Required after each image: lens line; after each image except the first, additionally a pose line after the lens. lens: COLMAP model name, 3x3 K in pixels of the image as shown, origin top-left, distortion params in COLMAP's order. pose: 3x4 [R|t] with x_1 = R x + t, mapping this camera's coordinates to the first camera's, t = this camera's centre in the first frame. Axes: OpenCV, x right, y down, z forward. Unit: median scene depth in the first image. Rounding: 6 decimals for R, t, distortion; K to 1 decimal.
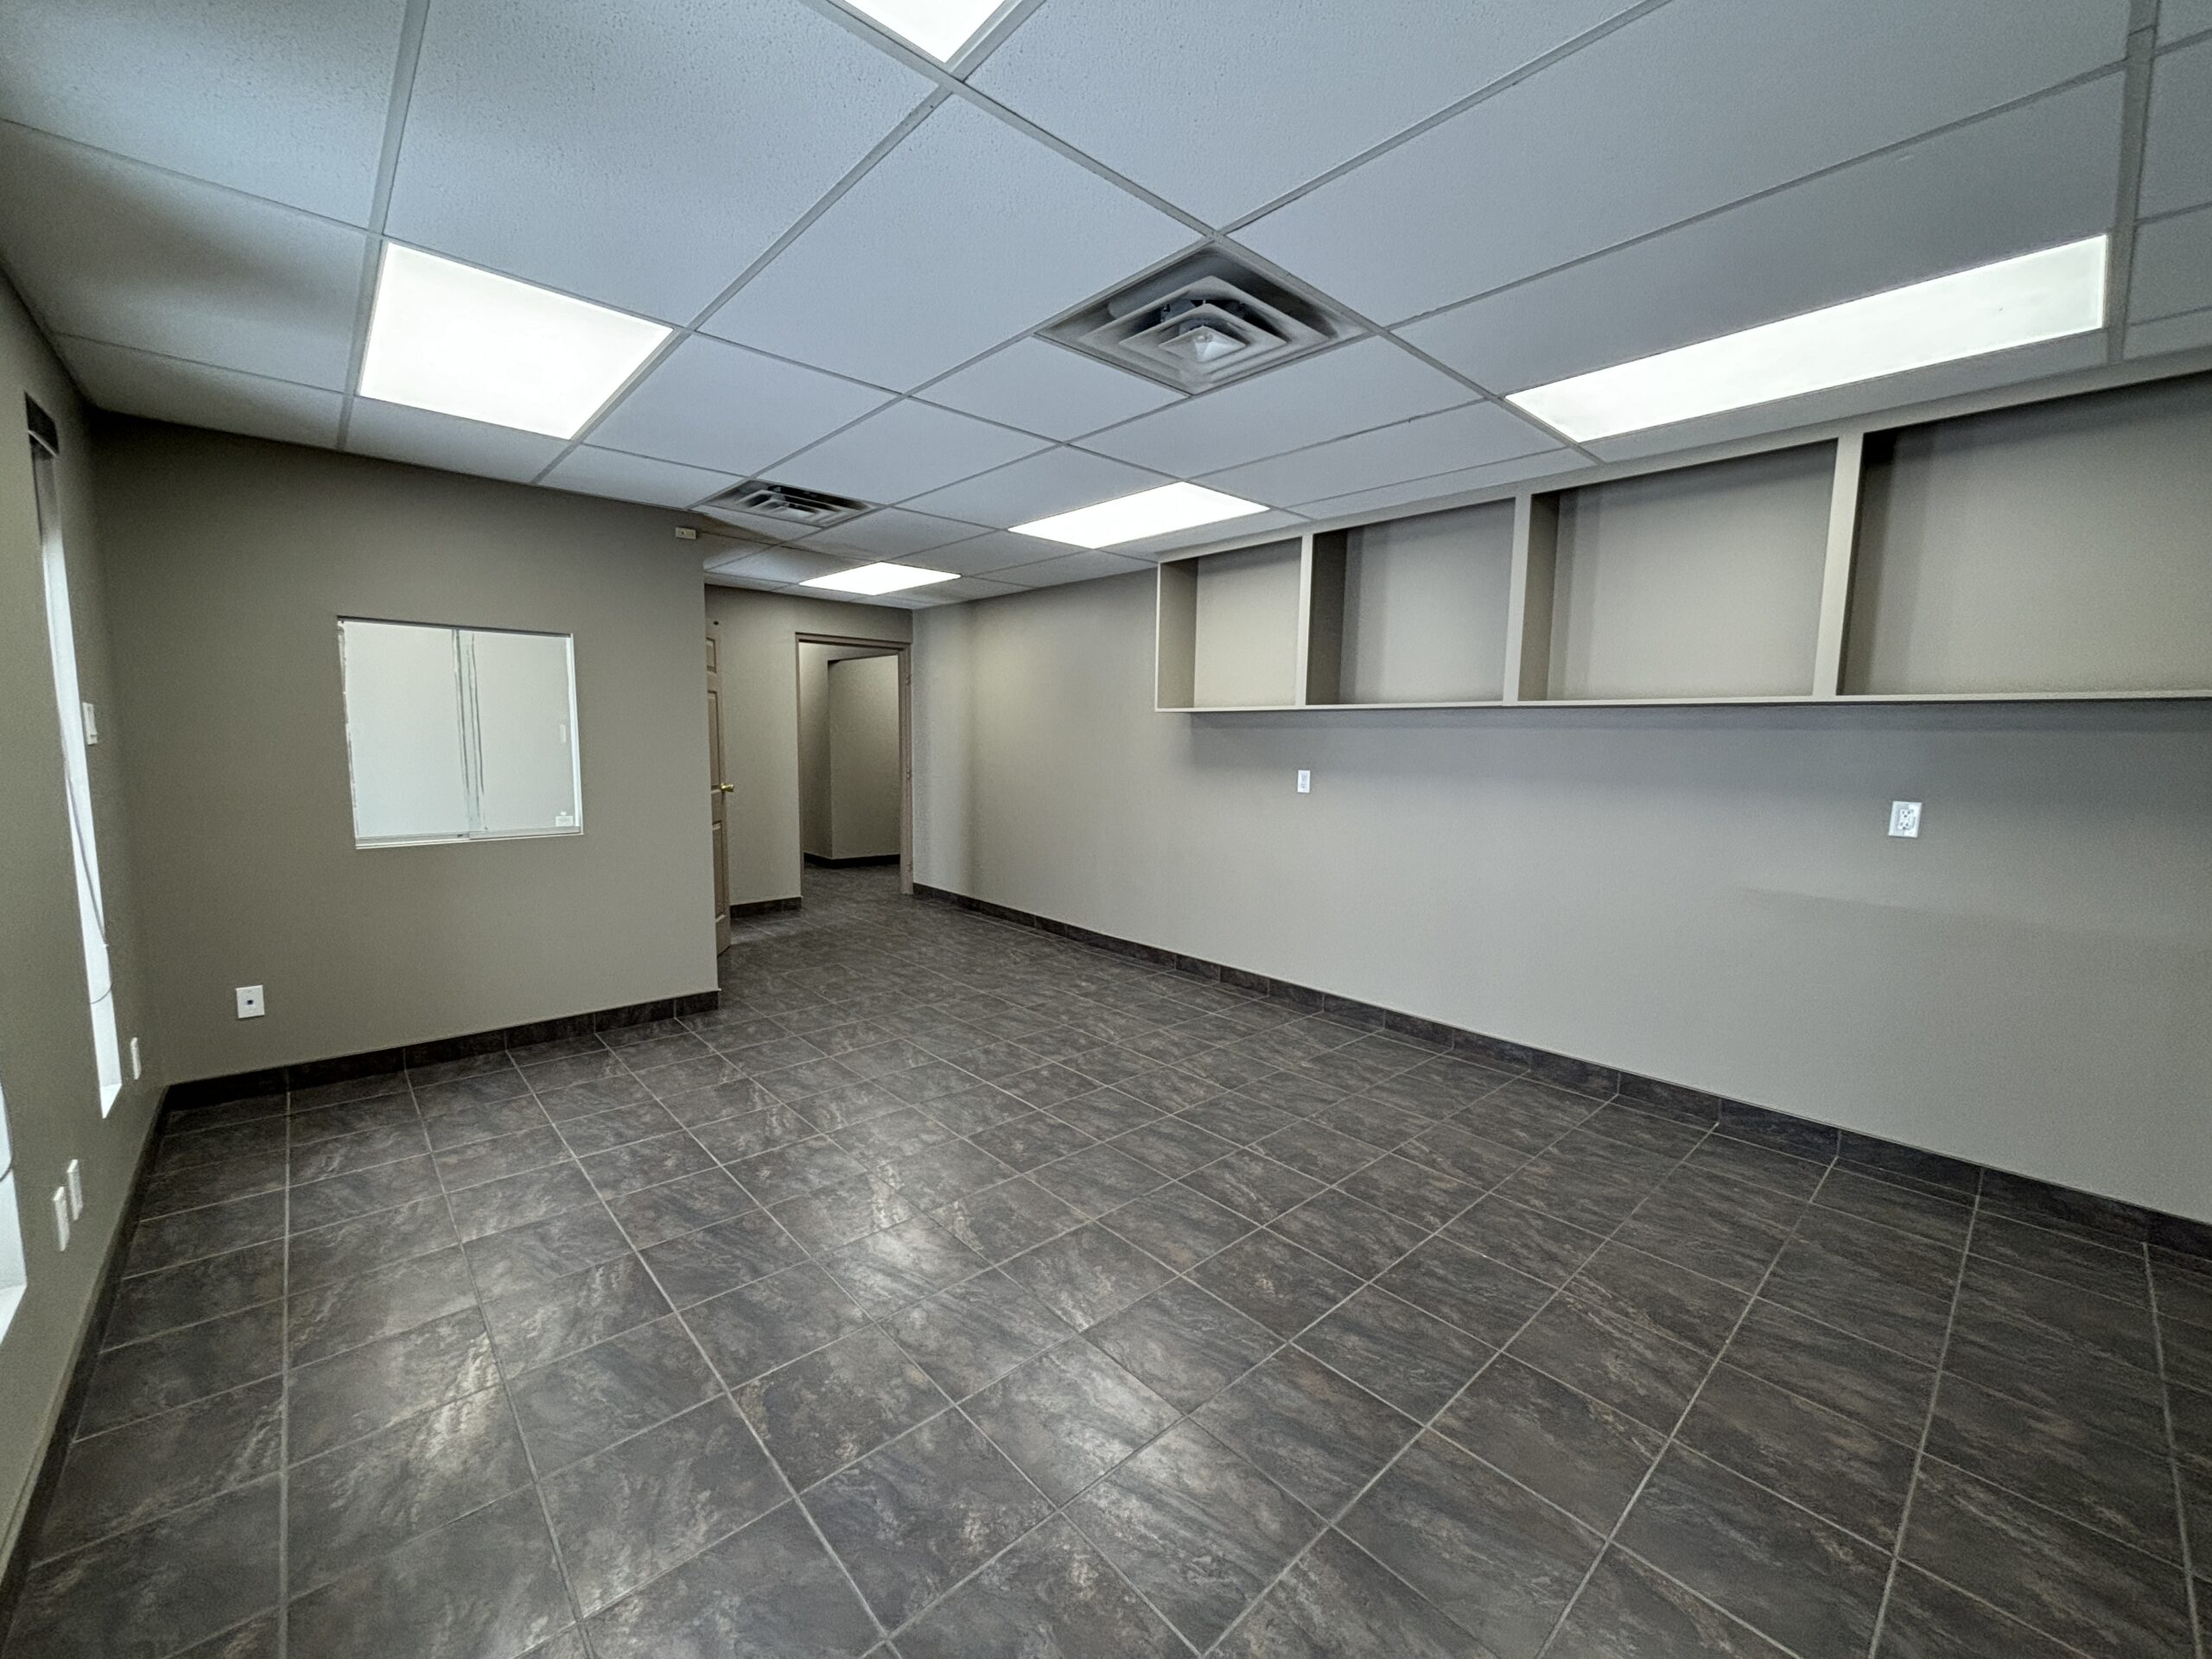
lens RADIAL K [[887.9, 0, 1117.2], [0, 887.9, 837.8], [0, 0, 1]] dist [0.004422, -0.000450]
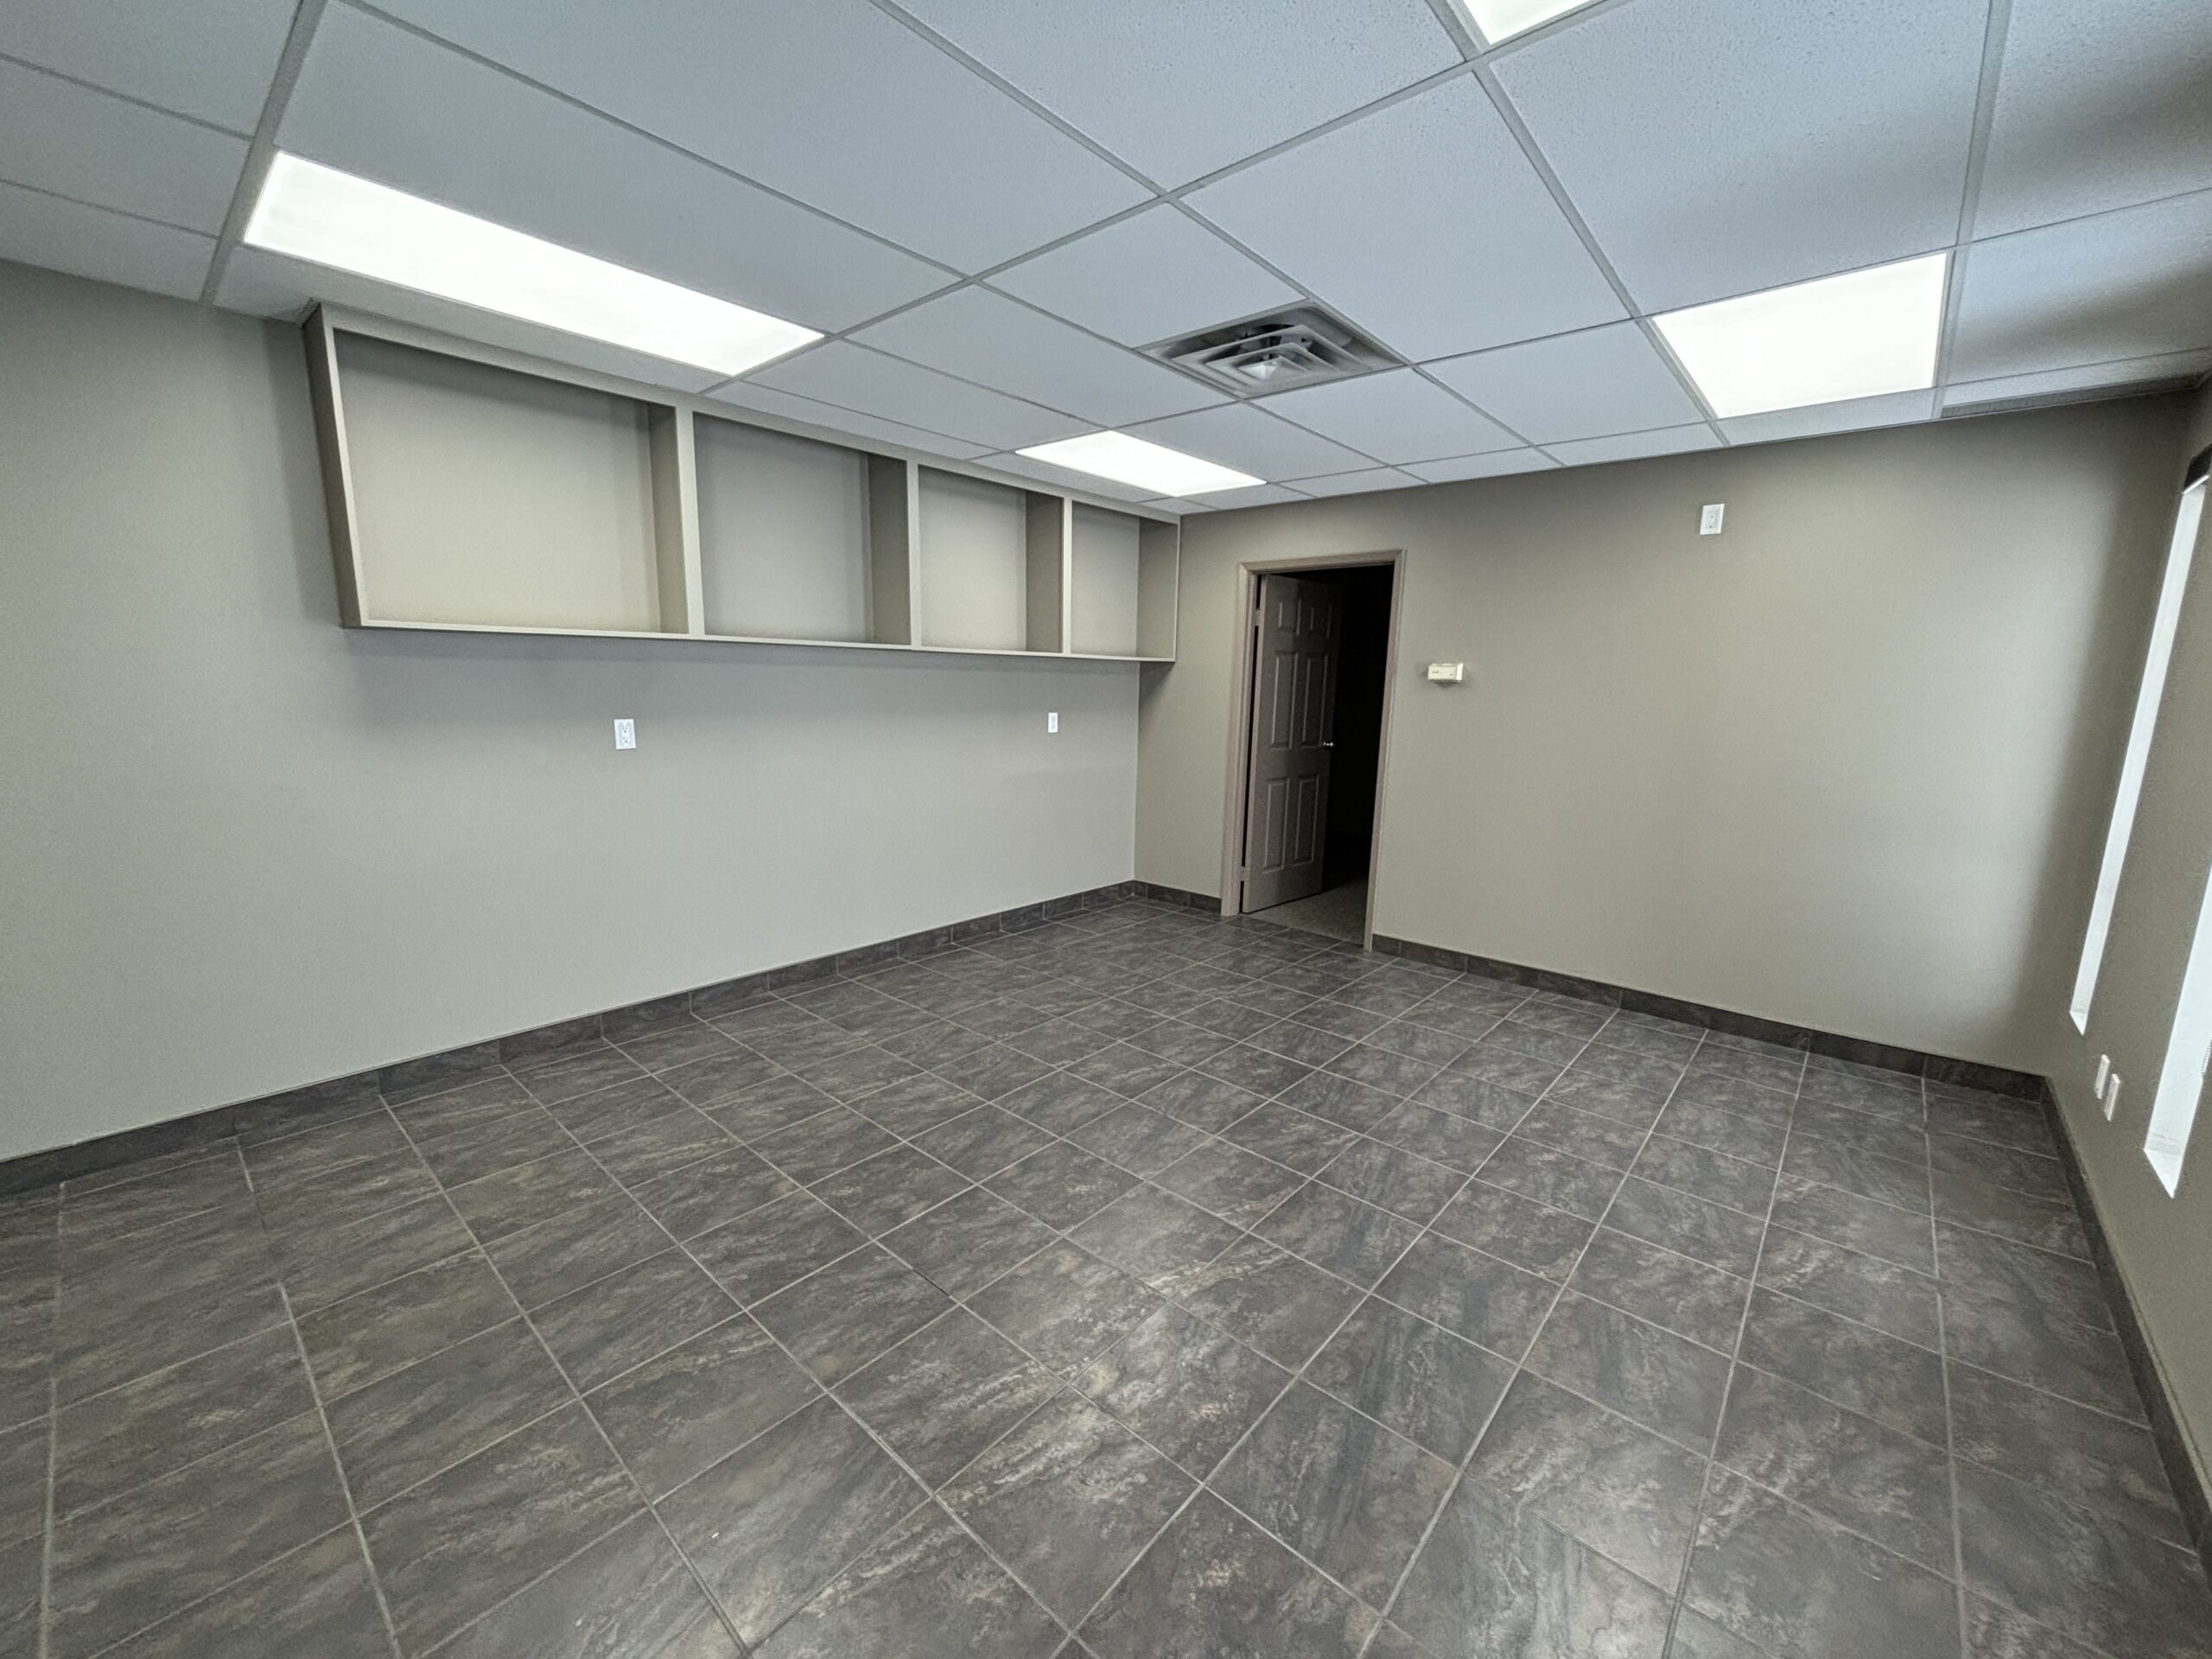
lens RADIAL K [[887.9, 0, 1117.3], [0, 887.9, 823.8], [0, 0, 1]] dist [0.004422, -0.000450]
pose [[-0.106431, -0.185575, 0.976849, -0.783632], [0.095157, 0.976019, 0.195785, -0.131710], [-0.989756, 0.113792, -0.086220, 0.907843]]
